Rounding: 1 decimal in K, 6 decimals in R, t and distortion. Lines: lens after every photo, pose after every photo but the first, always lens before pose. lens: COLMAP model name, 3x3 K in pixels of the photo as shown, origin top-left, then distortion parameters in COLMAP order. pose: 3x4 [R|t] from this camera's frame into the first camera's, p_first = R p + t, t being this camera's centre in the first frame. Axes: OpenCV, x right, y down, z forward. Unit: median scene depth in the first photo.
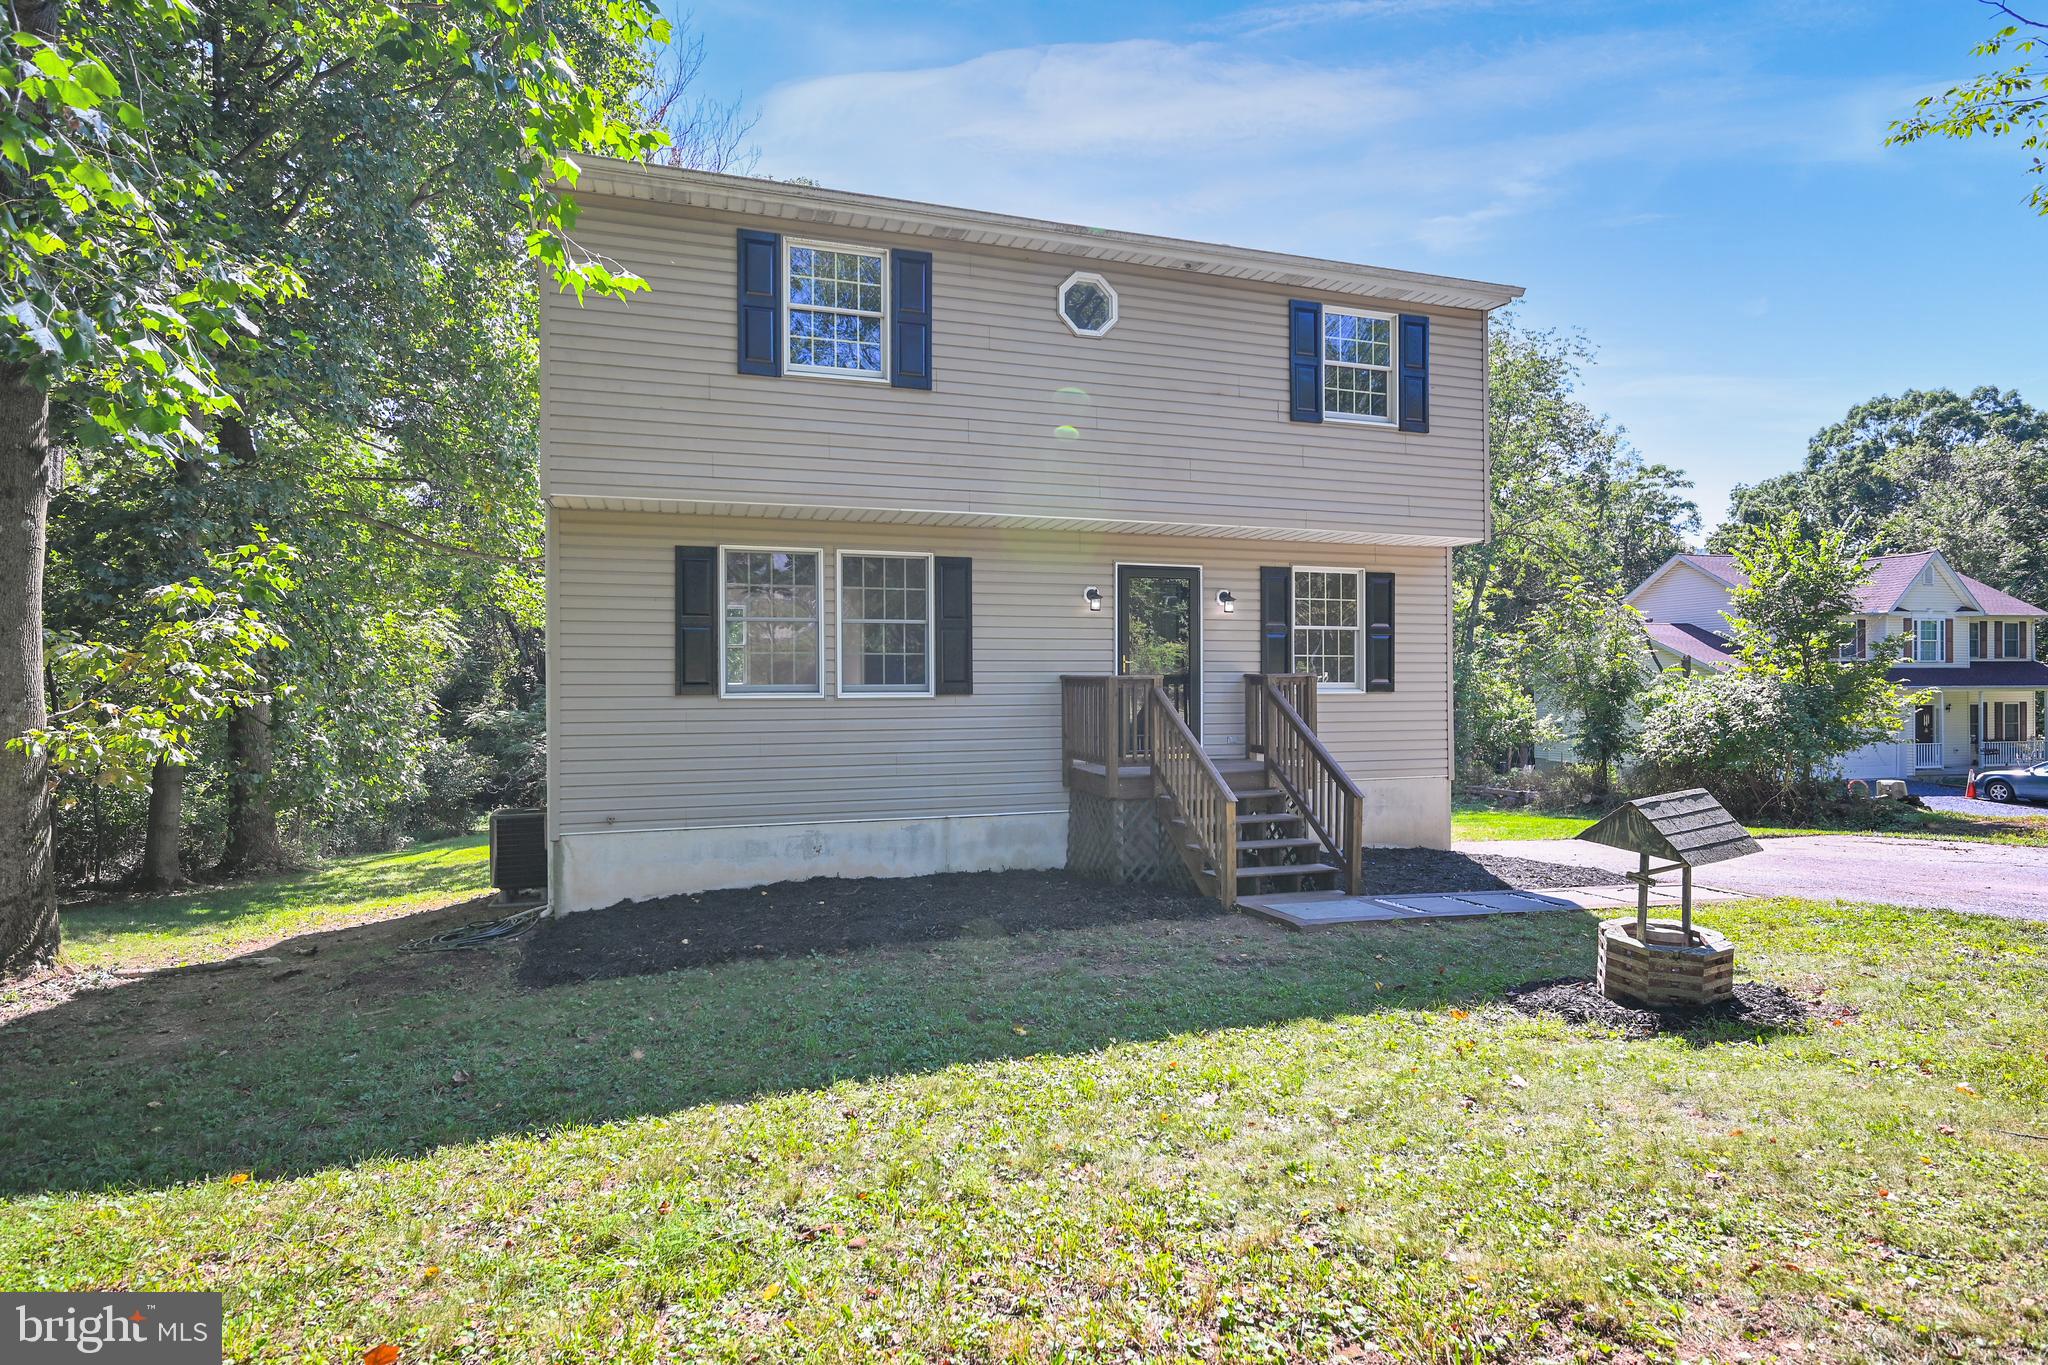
lens RADIAL K [[1022.9, 0, 1016.1], [0, 1022.9, 687.8], [0, 0, 1]] dist [-0.004743, 0.000007]
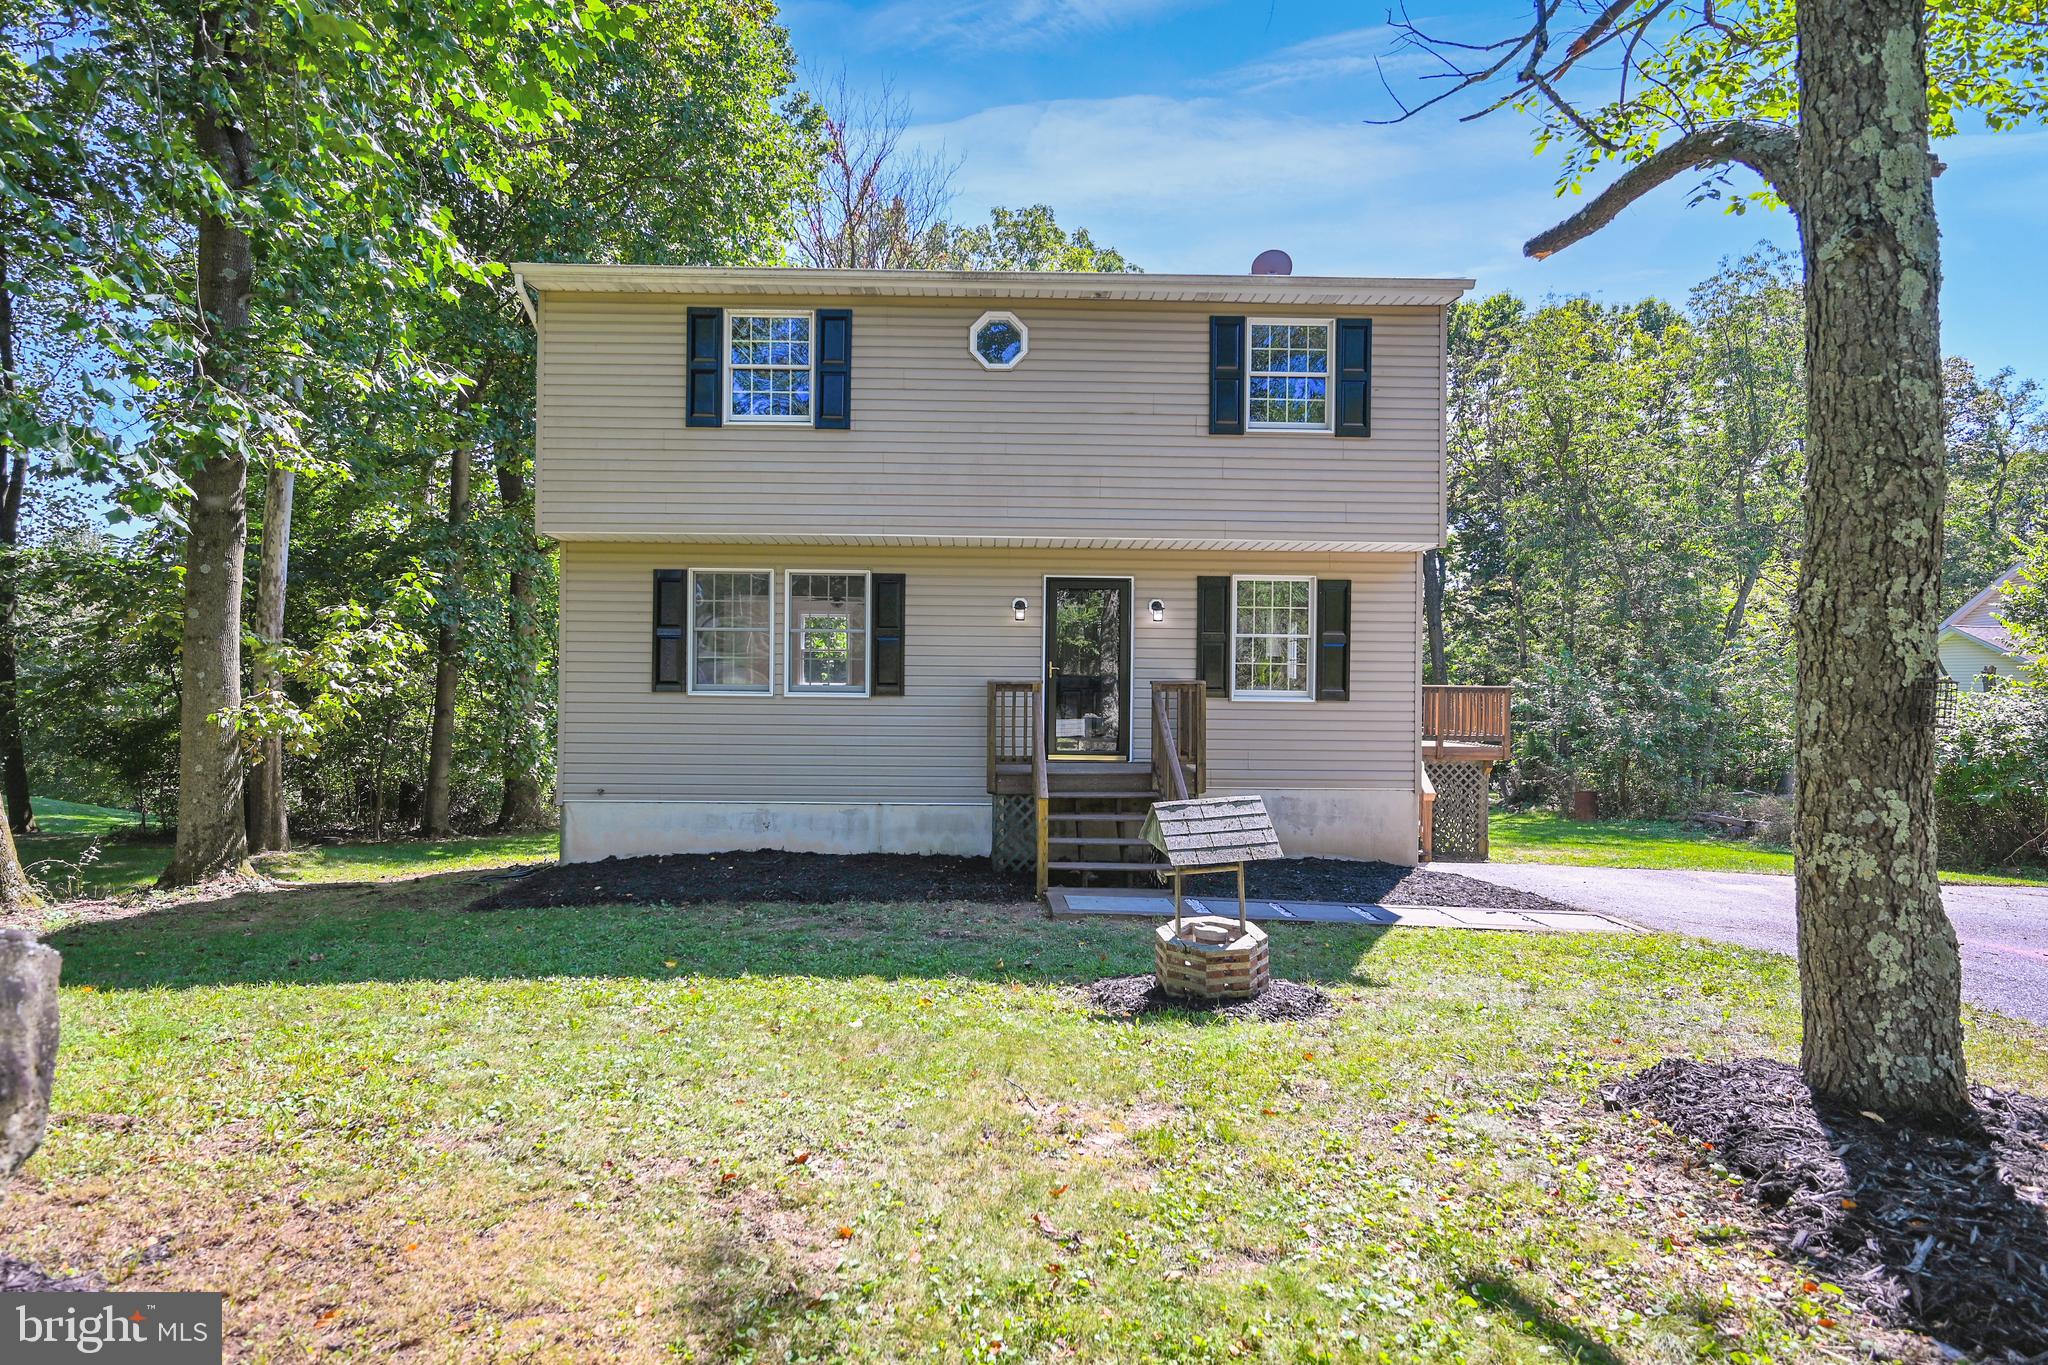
lens RADIAL K [[1022.9, 0, 1024.4], [0, 1022.9, 690.5], [0, 0, 1]] dist [-0.004743, 0.000007]
pose [[0.956540, 0.015875, -0.291167, 0.411573], [-0.015847, 0.999871, 0.002454, -0.004138], [0.291169, 0.002266, 0.956669, -0.034972]]
